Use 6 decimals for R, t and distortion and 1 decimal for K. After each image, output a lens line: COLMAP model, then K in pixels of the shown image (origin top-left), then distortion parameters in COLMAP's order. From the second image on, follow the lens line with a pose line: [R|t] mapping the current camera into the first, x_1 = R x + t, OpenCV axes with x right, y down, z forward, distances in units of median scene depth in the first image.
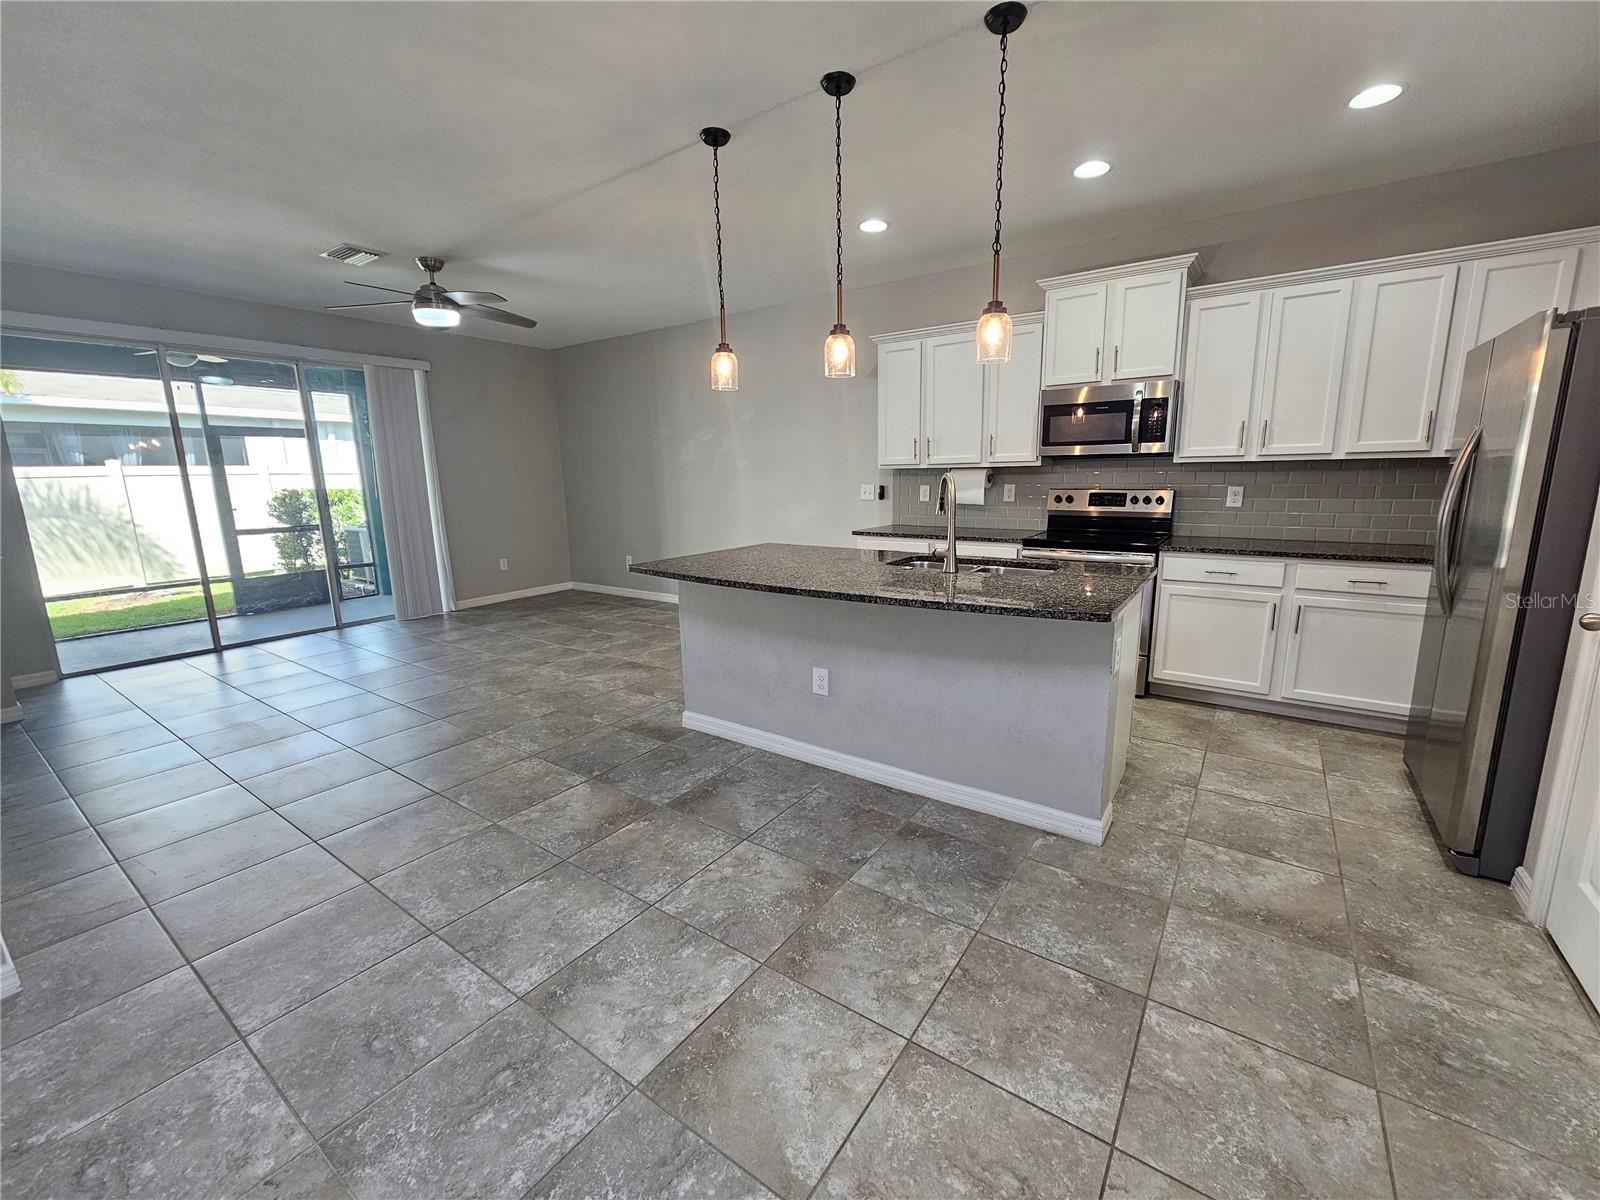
lens RADIAL K [[653.8, 0, 804.6], [0, 653.8, 596.5], [0, 0, 1]] dist [-0.000617, 0.001075]
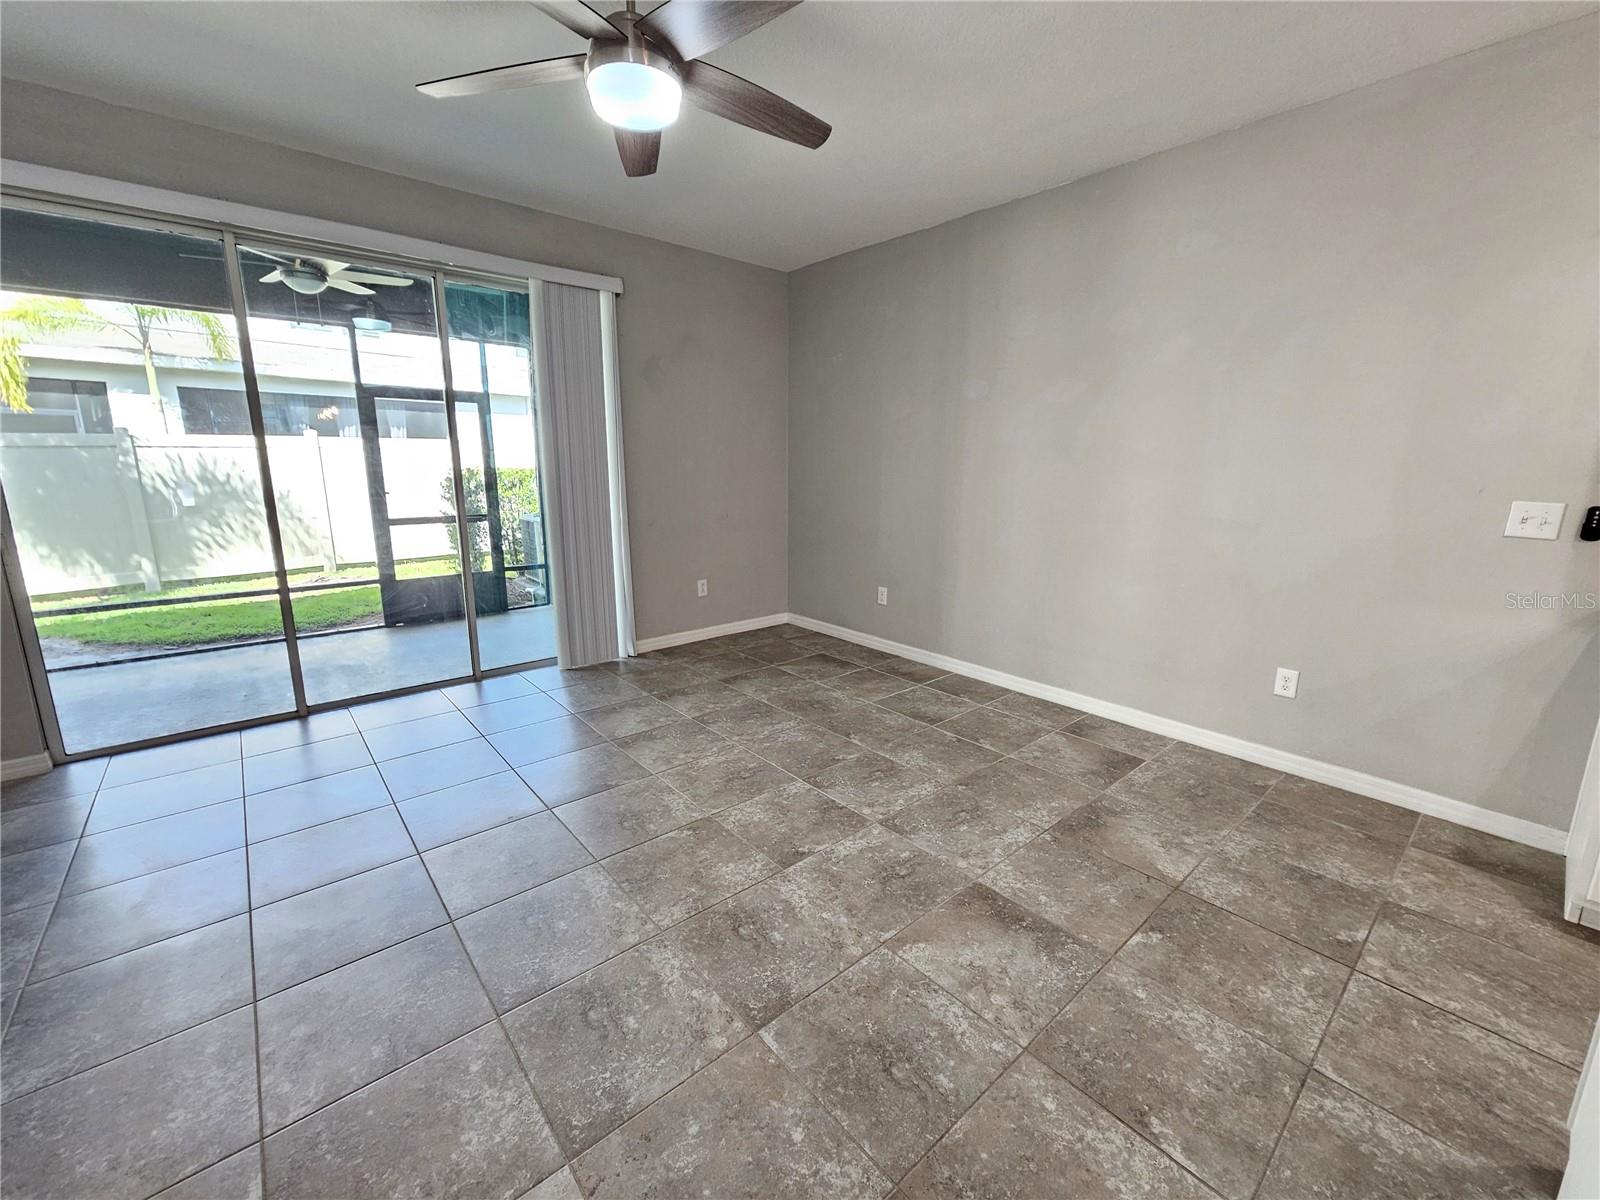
lens RADIAL K [[653.8, 0, 801.7], [0, 653.8, 595.4], [0, 0, 1]] dist [-0.000617, 0.001075]
pose [[0.967935, 0.075138, -0.239701, -0.313620], [-0.070496, 0.997122, 0.027896, -0.108939], [0.241107, -0.010103, 0.970446, 0.578942]]
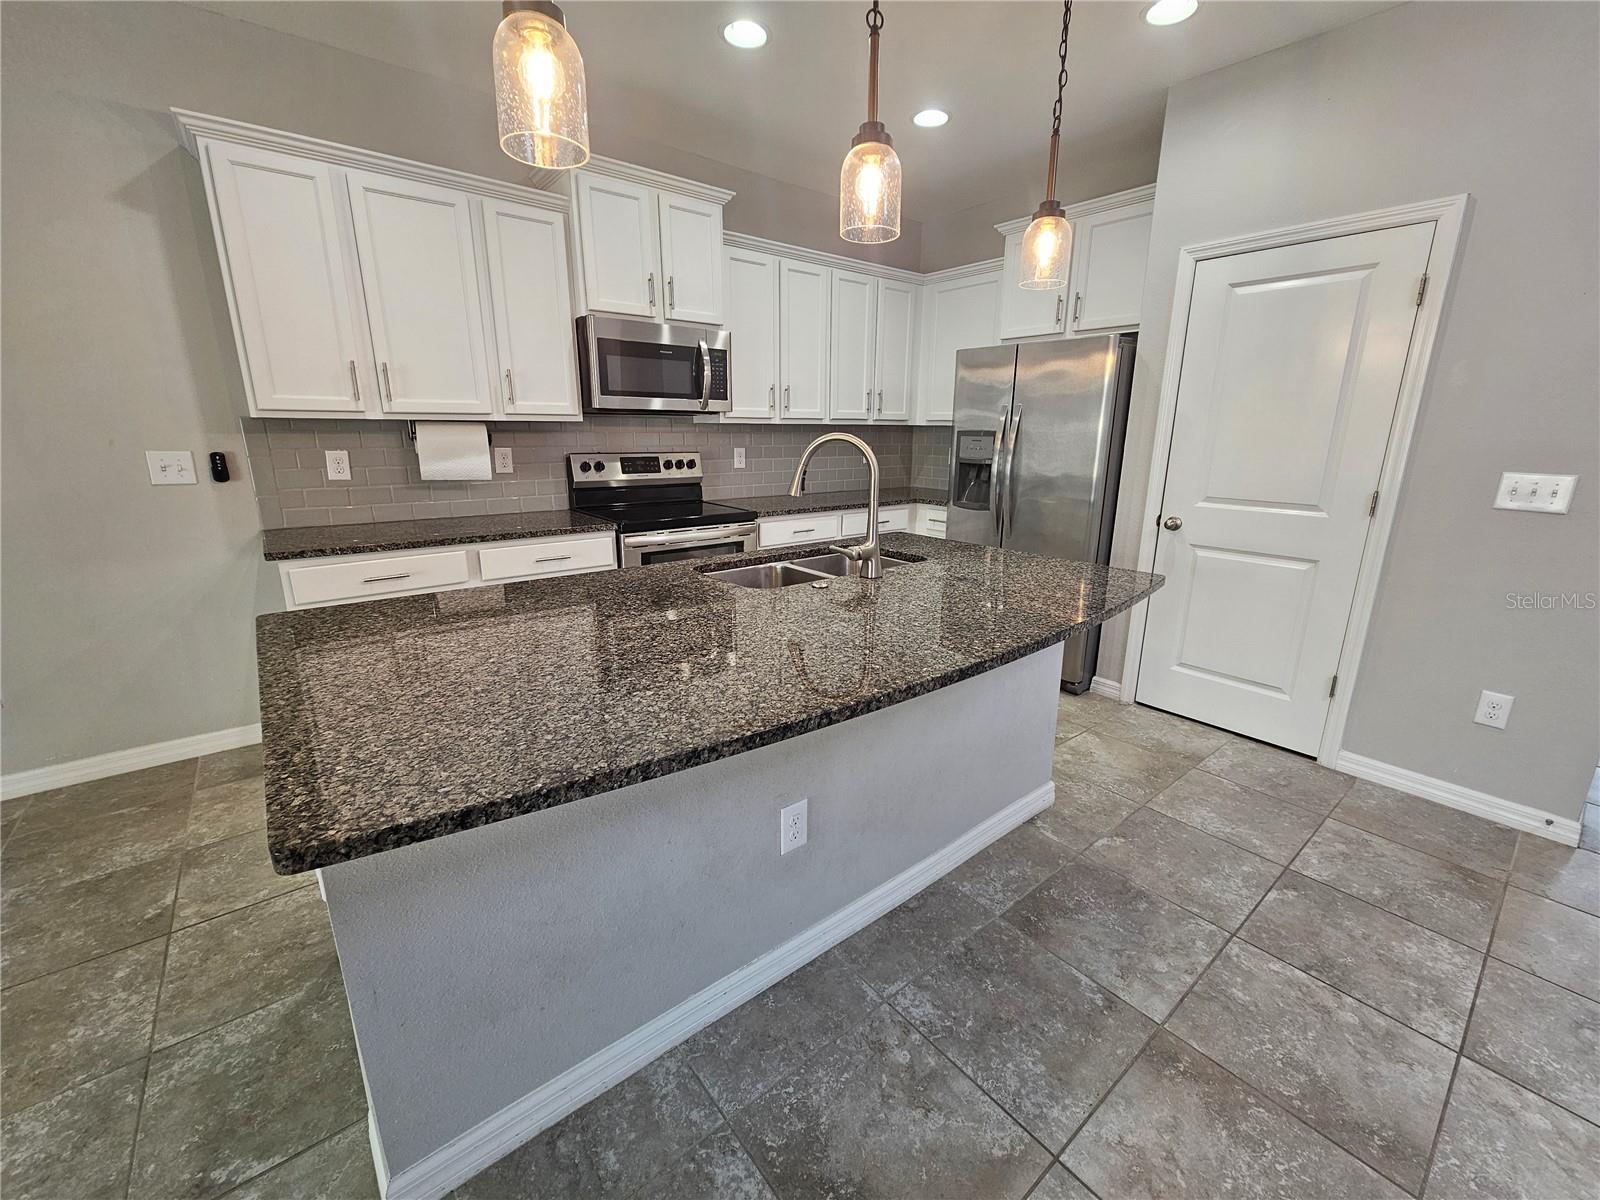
lens RADIAL K [[653.8, 0, 815.7], [0, 653.8, 596.0], [0, 0, 1]] dist [-0.000617, 0.001075]
pose [[0.264954, -0.223584, 0.937982, -0.287258], [0.165593, 0.968846, 0.184165, -0.099074], [-0.949936, 0.106528, 0.293723, 0.538254]]
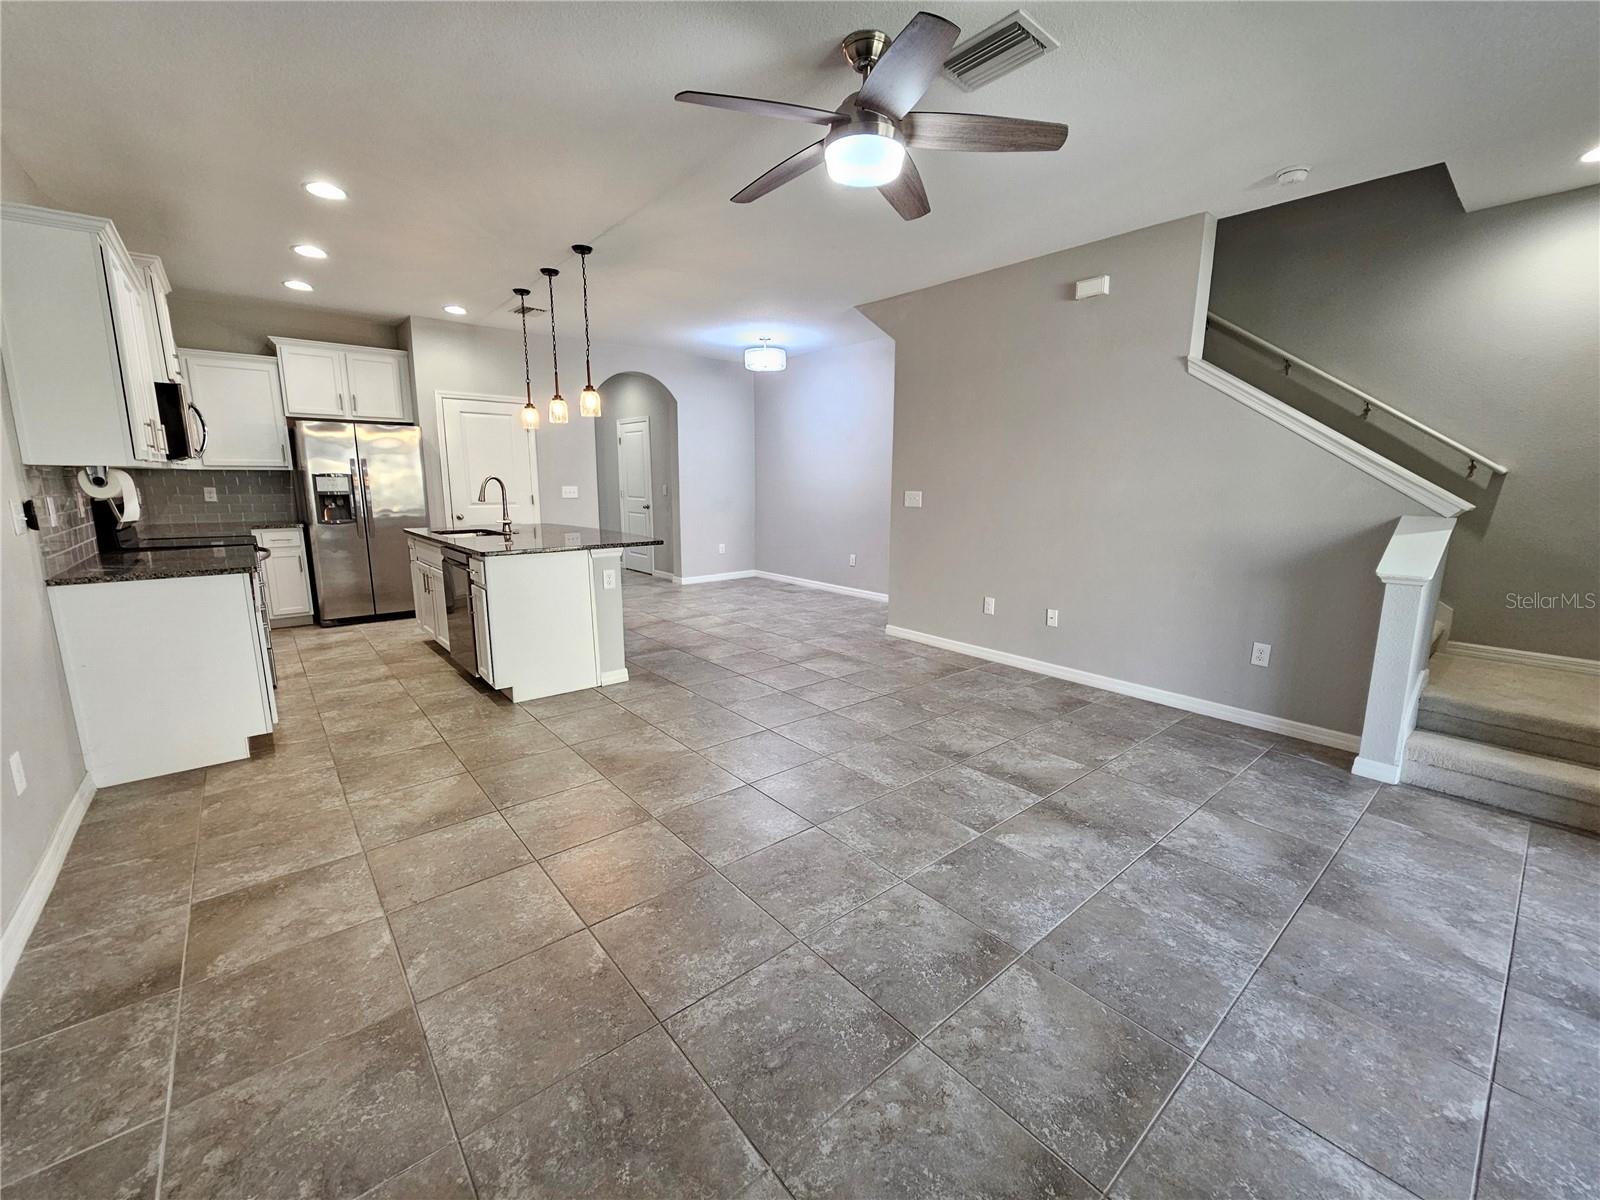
lens RADIAL K [[653.8, 0, 810.0], [0, 653.8, 599.8], [0, 0, 1]] dist [-0.000617, 0.001075]
pose [[-0.968825, -0.036456, 0.245048, -0.642146], [0.054187, 0.933984, 0.353183, -0.282803], [-0.241746, 0.355451, -0.902892, 1.560150]]
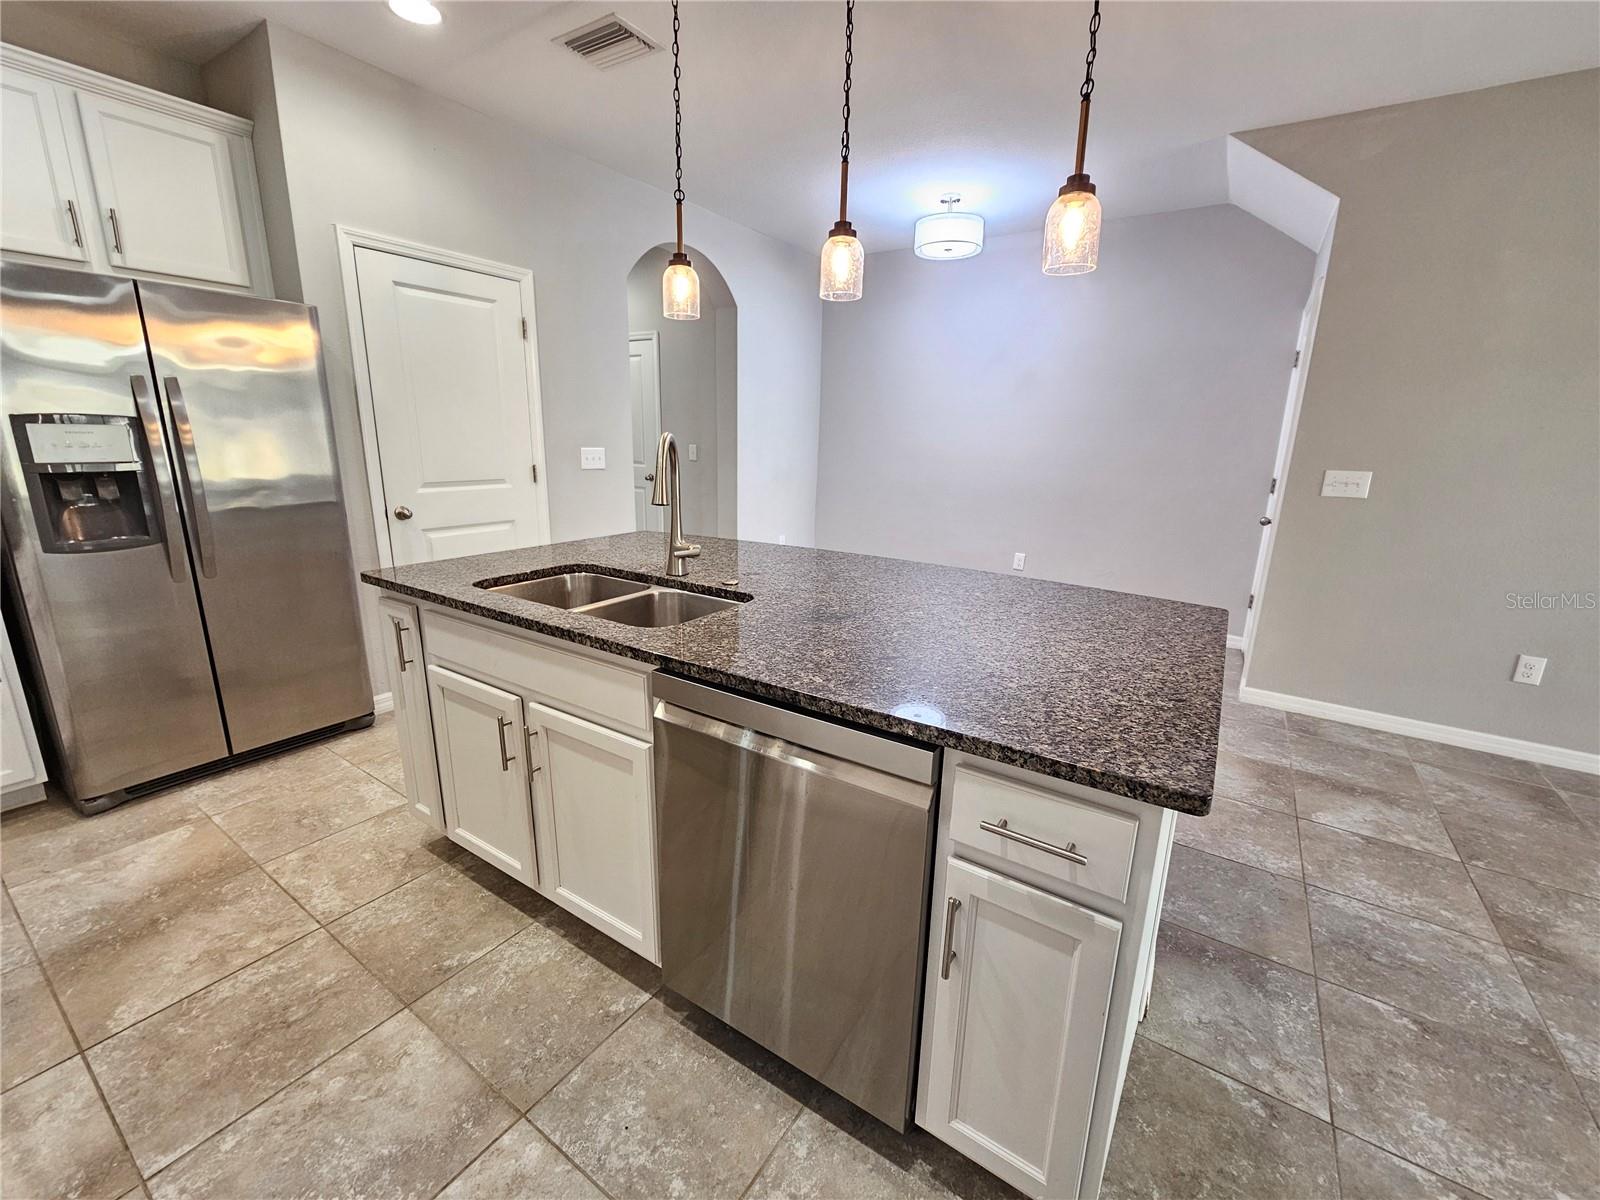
lens RADIAL K [[653.8, 0, 807.7], [0, 653.8, 596.9], [0, 0, 1]] dist [-0.000617, 0.001075]
pose [[-0.999547, -0.002527, -0.029978, 0.065242], [-0.014831, 0.908354, 0.417939, -0.198199], [0.026175, 0.418194, -0.907980, 1.046565]]
